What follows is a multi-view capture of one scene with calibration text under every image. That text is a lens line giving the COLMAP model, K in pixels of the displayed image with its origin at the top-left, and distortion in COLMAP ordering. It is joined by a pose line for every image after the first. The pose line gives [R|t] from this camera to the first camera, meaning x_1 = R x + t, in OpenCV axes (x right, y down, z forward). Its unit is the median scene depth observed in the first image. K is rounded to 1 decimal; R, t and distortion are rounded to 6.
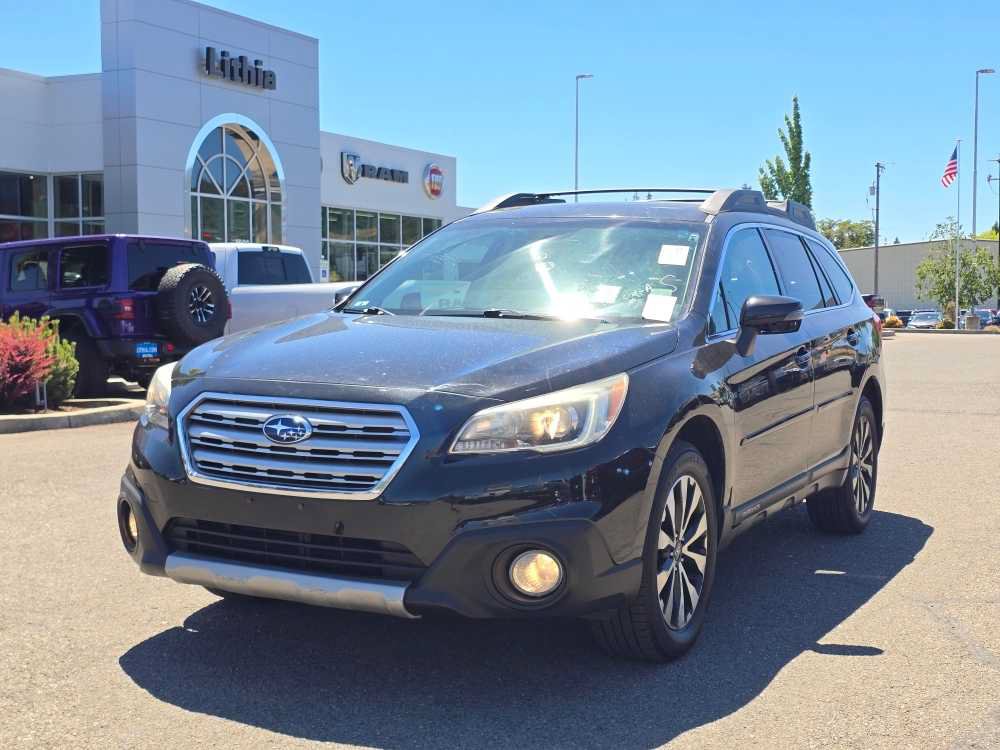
lens RADIAL K [[1136.1, 0, 495.2], [0, 1136.1, 375.7], [0, 0, 1]] dist [0.231076, 0.000000]
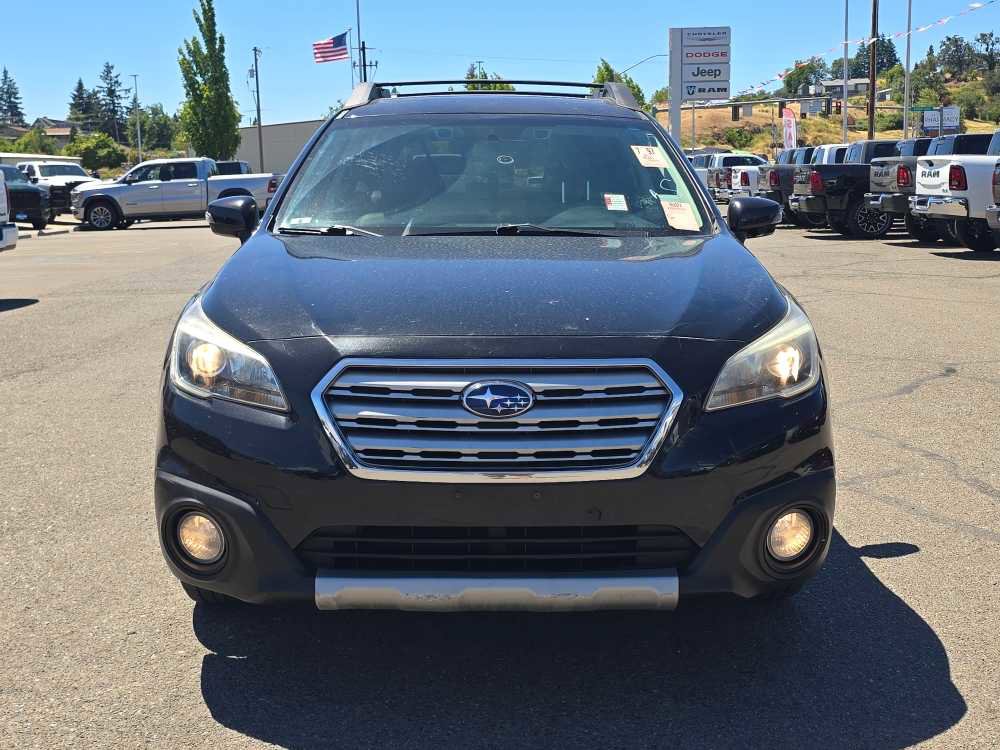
lens RADIAL K [[1136.1, 0, 518.7], [0, 1136.1, 350.8], [0, 0, 1]] dist [0.231076, 0.000000]
pose [[0.886894, -0.080211, 0.454957, -0.523662], [0.046593, 0.995321, 0.084650, -0.051453], [-0.459618, -0.053878, 0.886481, 0.310423]]
